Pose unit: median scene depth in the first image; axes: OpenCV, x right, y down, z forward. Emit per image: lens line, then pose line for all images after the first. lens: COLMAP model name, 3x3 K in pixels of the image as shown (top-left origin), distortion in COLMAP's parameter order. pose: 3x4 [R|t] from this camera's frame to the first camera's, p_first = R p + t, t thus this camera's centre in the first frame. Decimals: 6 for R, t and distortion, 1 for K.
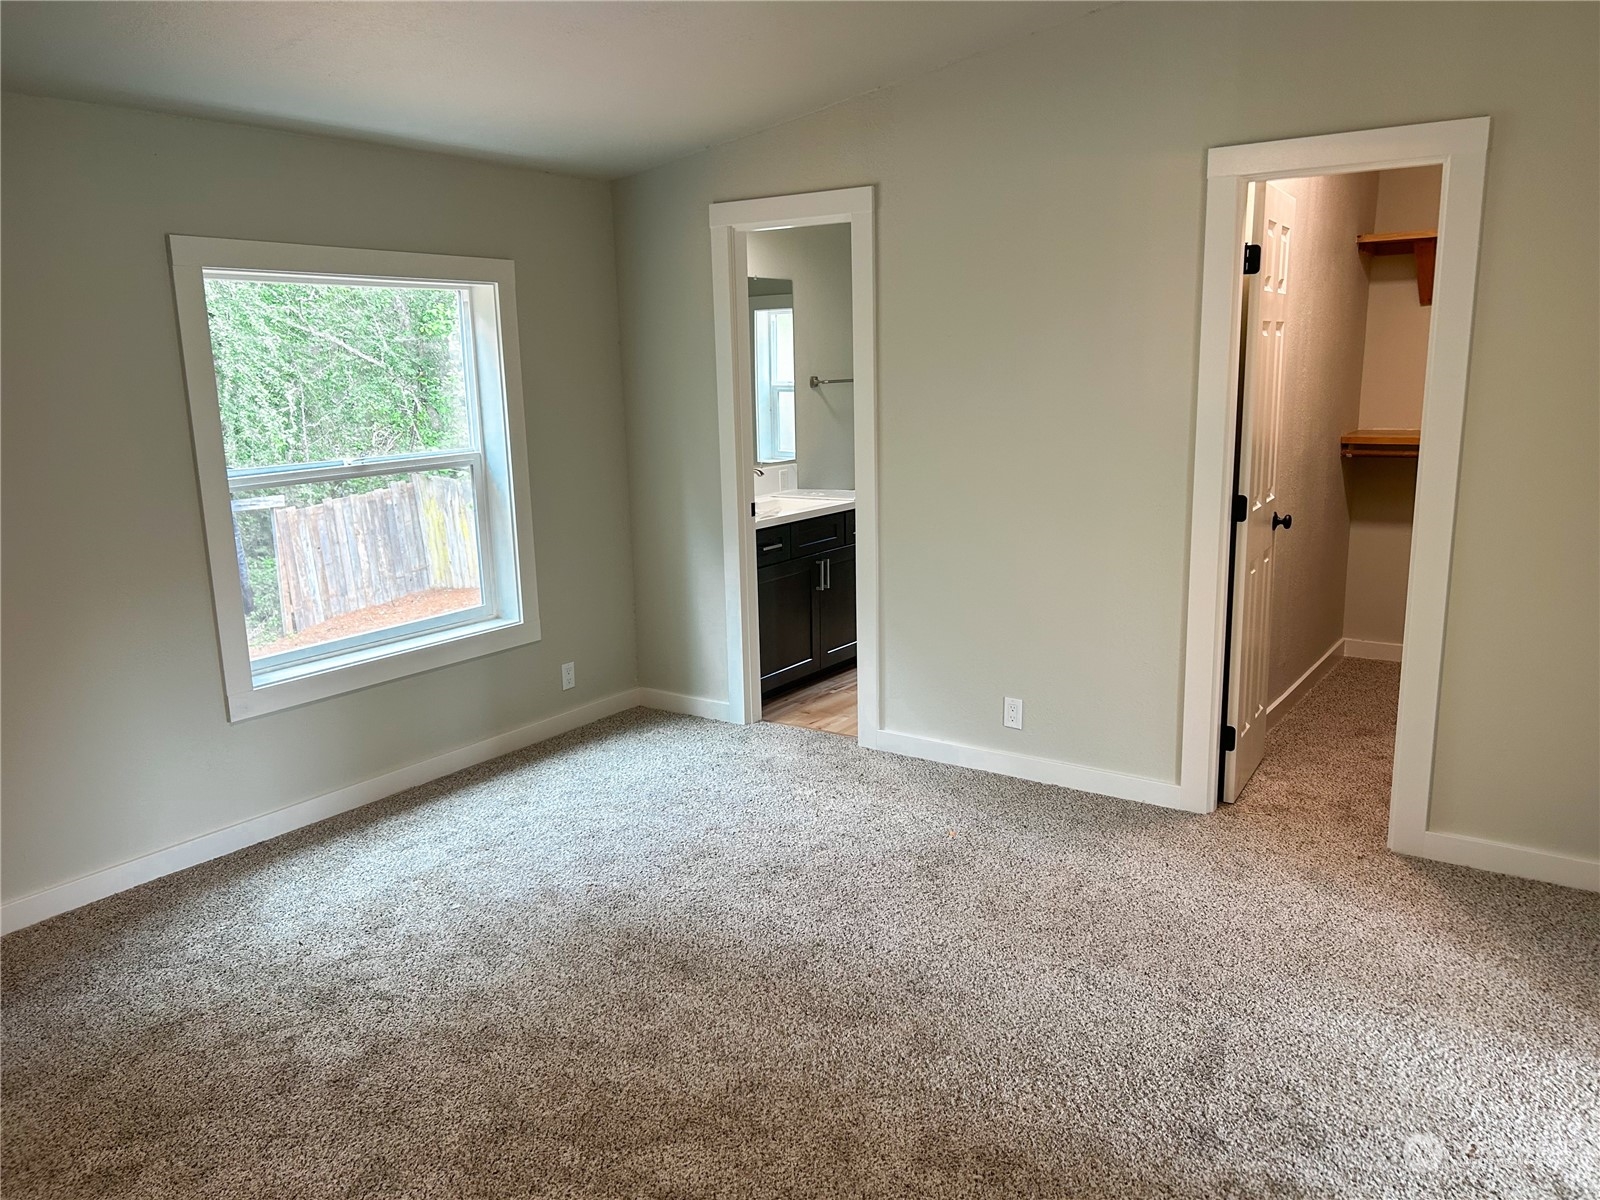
lens RADIAL K [[1195.3, 0, 800.0], [0, 1195.3, 600.0], [0, 0, 1]] dist [0.095241, -0.094203]
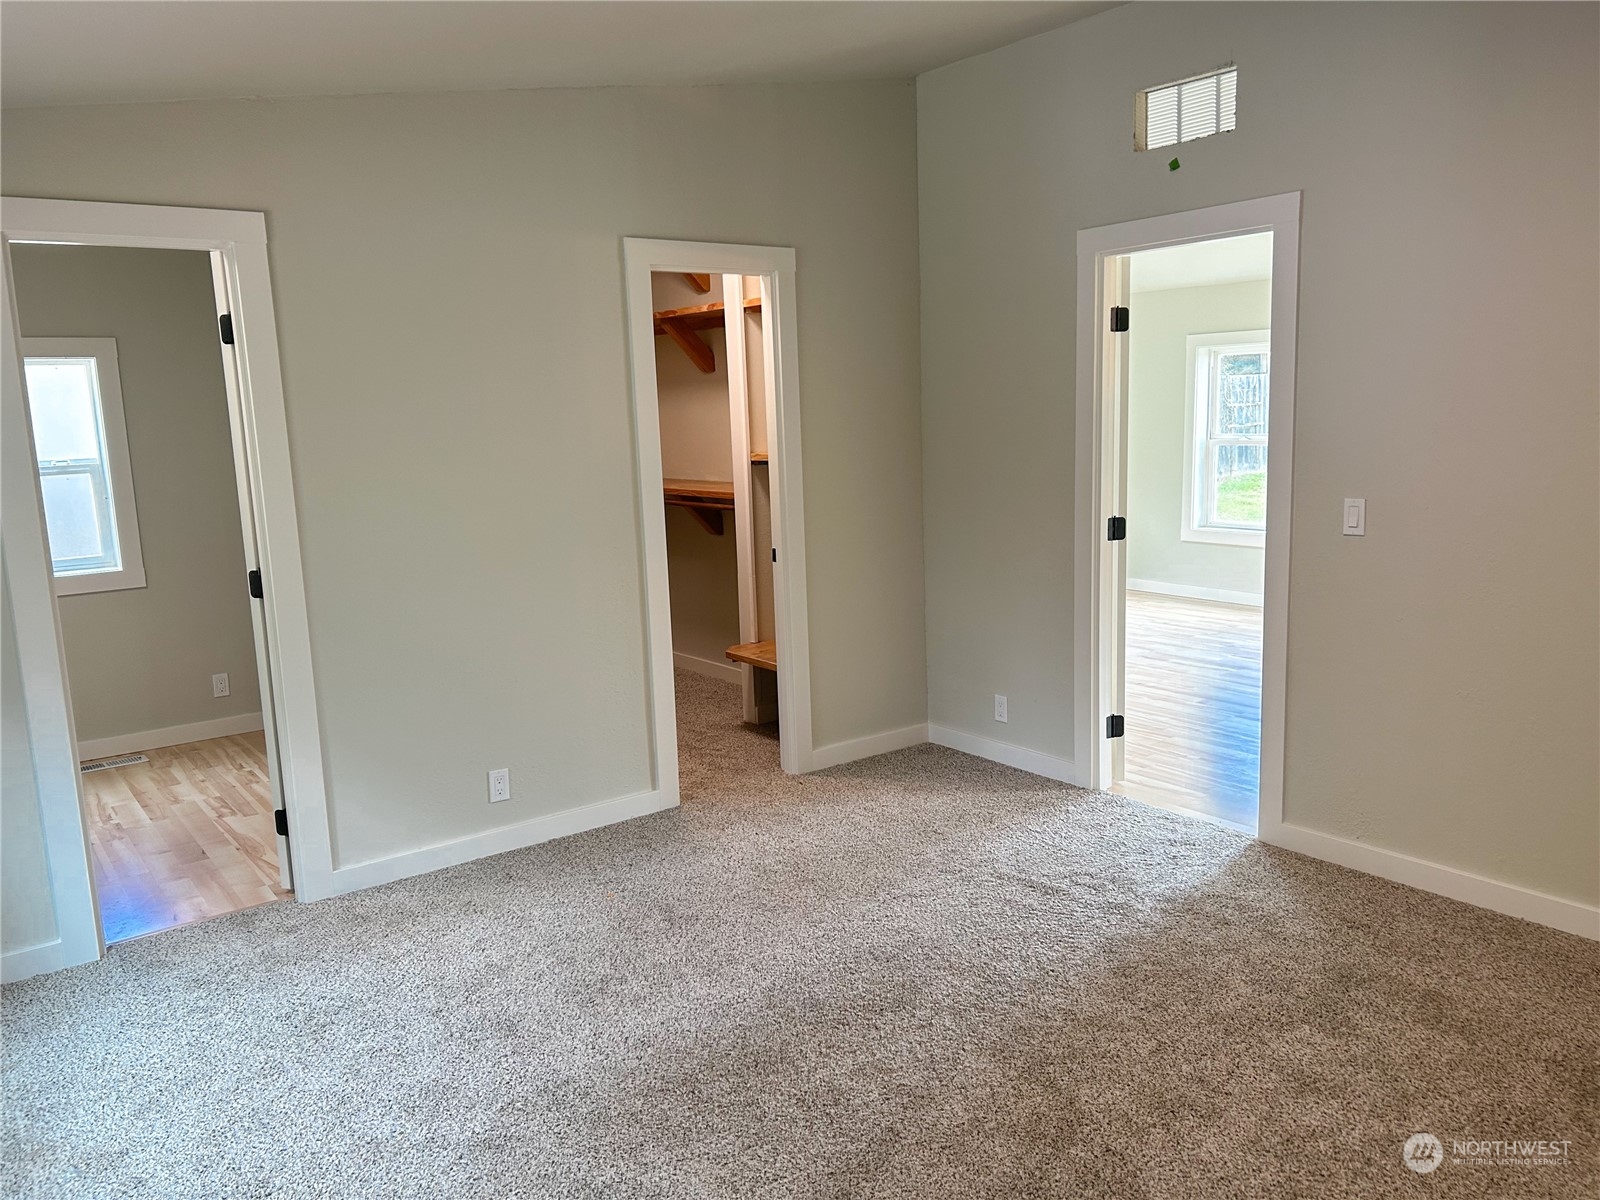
lens RADIAL K [[1228.8, 0, 815.6], [0, 1228.8, 588.8], [0, 0, 1]] dist [0.115908, -0.158005]
pose [[0.327506, -0.139174, 0.934543, -0.658359], [0.215540, 0.974017, 0.069518, -0.074031], [-0.919936, 0.178664, 0.348994, 0.409934]]
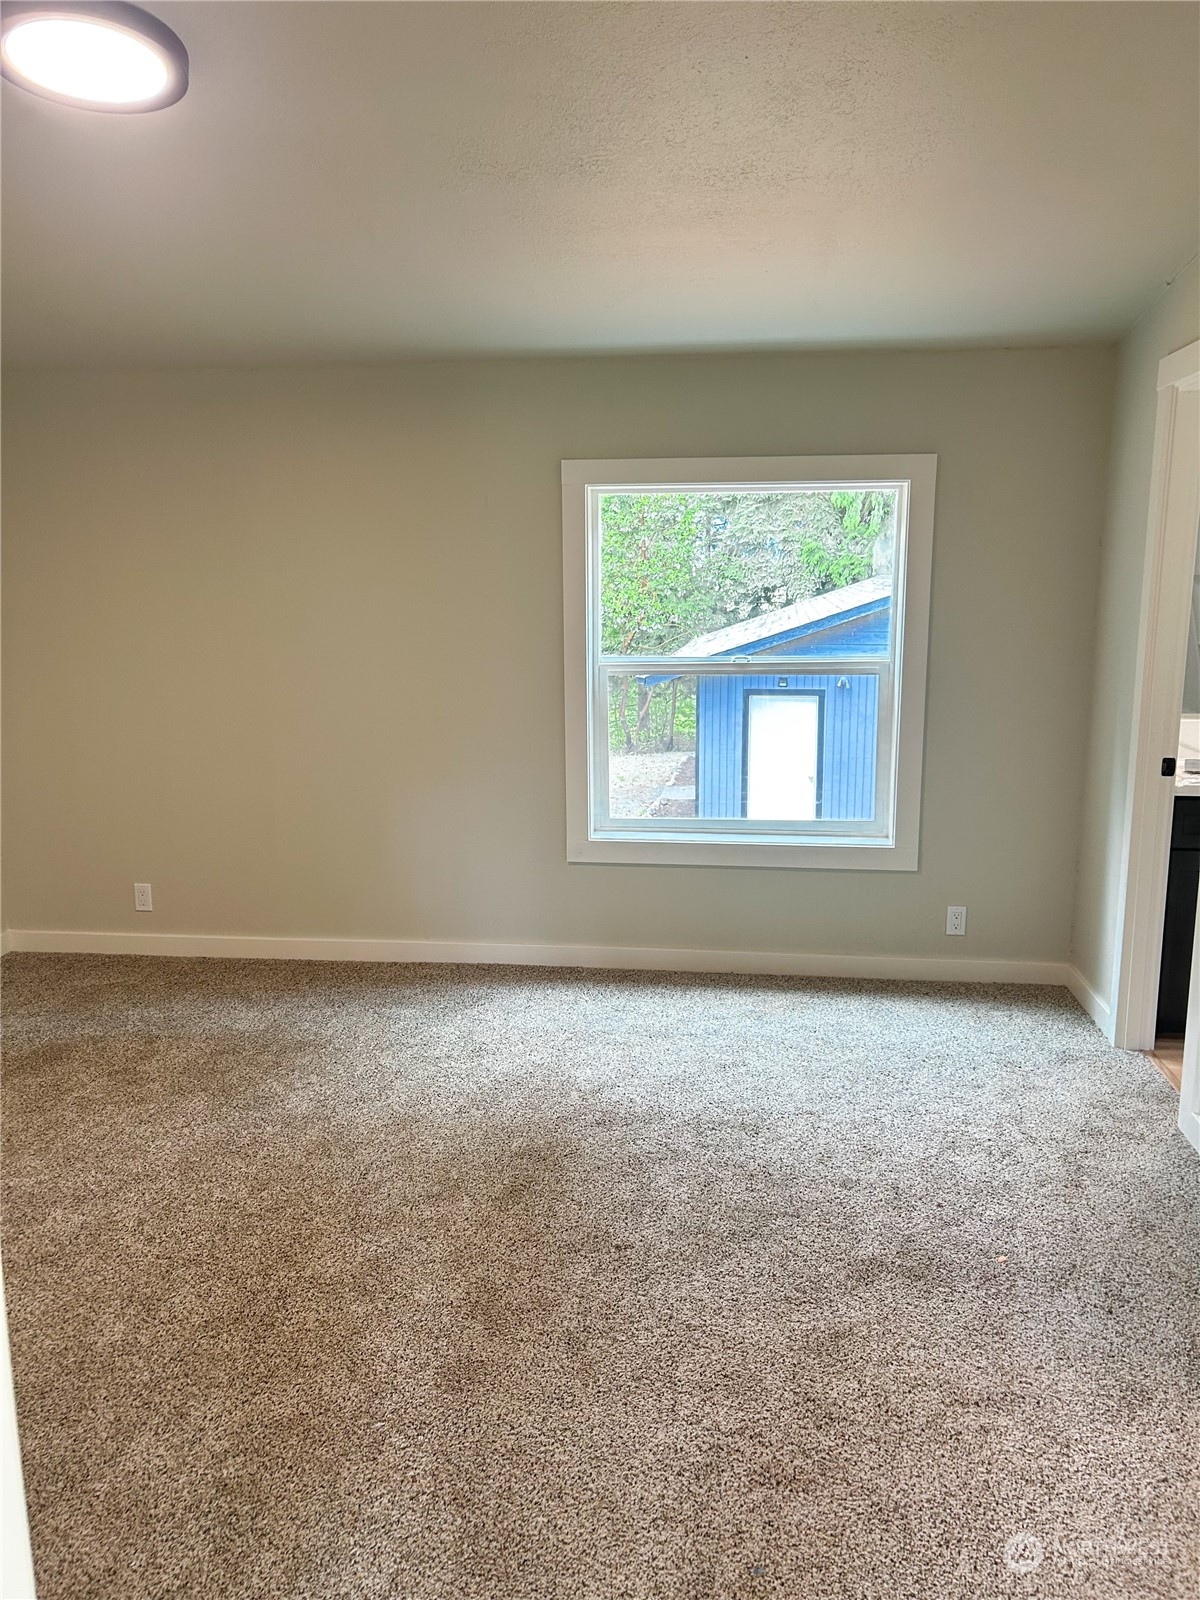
lens RADIAL K [[1195.3, 0, 600.9], [0, 1195.3, 782.5], [0, 0, 1]] dist [0.095241, -0.094203]
pose [[0.485687, 0.170578, -0.857328, 0.506488], [-0.184105, 0.978737, 0.090436, -0.081625], [0.854525, 0.113915, 0.506765, 0.382307]]
